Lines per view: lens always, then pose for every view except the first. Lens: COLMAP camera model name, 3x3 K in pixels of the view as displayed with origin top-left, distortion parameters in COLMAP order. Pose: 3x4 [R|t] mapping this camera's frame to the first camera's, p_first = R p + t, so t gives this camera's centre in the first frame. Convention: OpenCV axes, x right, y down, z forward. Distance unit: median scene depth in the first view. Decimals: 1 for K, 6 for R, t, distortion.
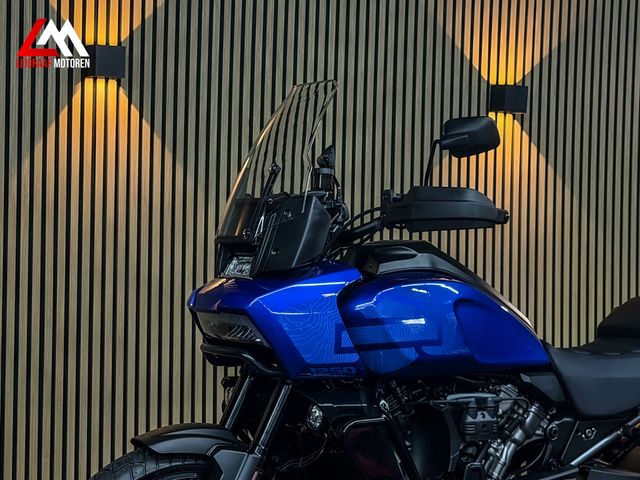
lens RADIAL K [[1399.2, 0, 320.0], [0, 1399.2, 240.0], [0, 0, 1]] dist [0.270411, 0.095733]
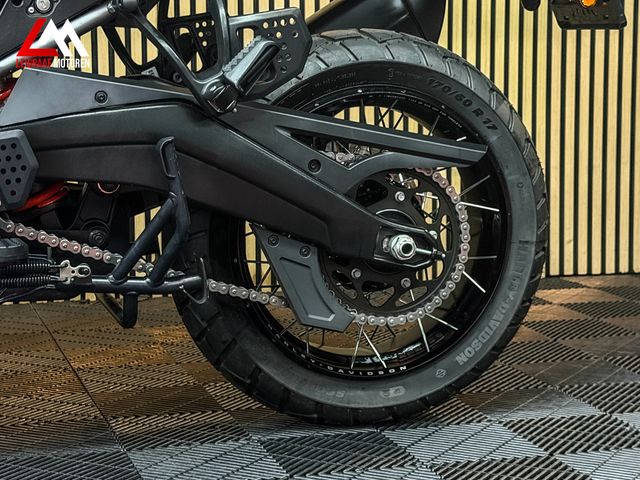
lens RADIAL K [[1368.4, 0, 320.0], [0, 1368.4, 240.0], [0, 0, 1]] dist [0.091828, 0.021994]
pose [[0.985895, 0.014912, -0.166701, 0.385843], [0.010664, 0.988402, 0.151486, 0.148498], [0.167026, -0.151127, 0.974301, 0.508268]]
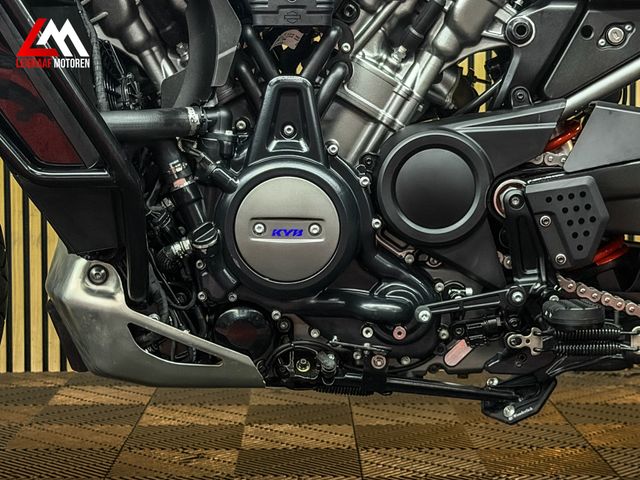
lens RADIAL K [[1368.4, 0, 320.0], [0, 1368.4, 240.0], [0, 0, 1]] dist [0.091828, 0.021994]
pose [[0.891151, 0.024125, -0.453065, 0.315788], [0.023051, 0.994888, 0.098316, 0.158724], [0.453121, -0.098058, 0.886039, 0.553120]]
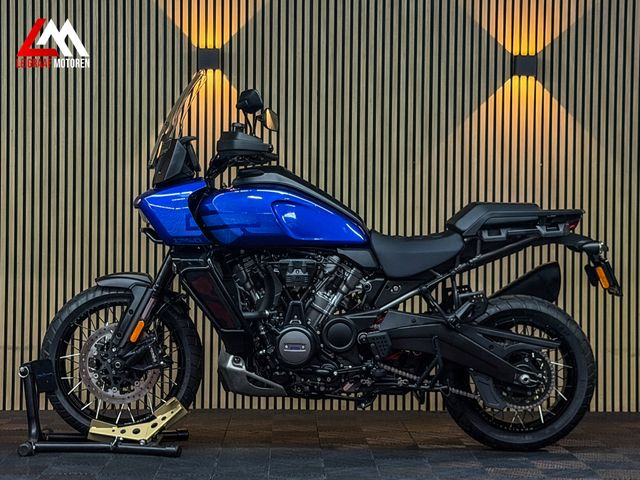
lens RADIAL K [[1398.2, 0, 320.0], [0, 1398.2, 240.0], [0, 0, 1]] dist [0.063187, -0.036105]
pose [[0.897300, -0.000410, -0.441422, 0.797351], [0.009953, 0.999764, 0.019305, 0.053996], [0.441310, -0.021716, 0.897092, -0.400702]]
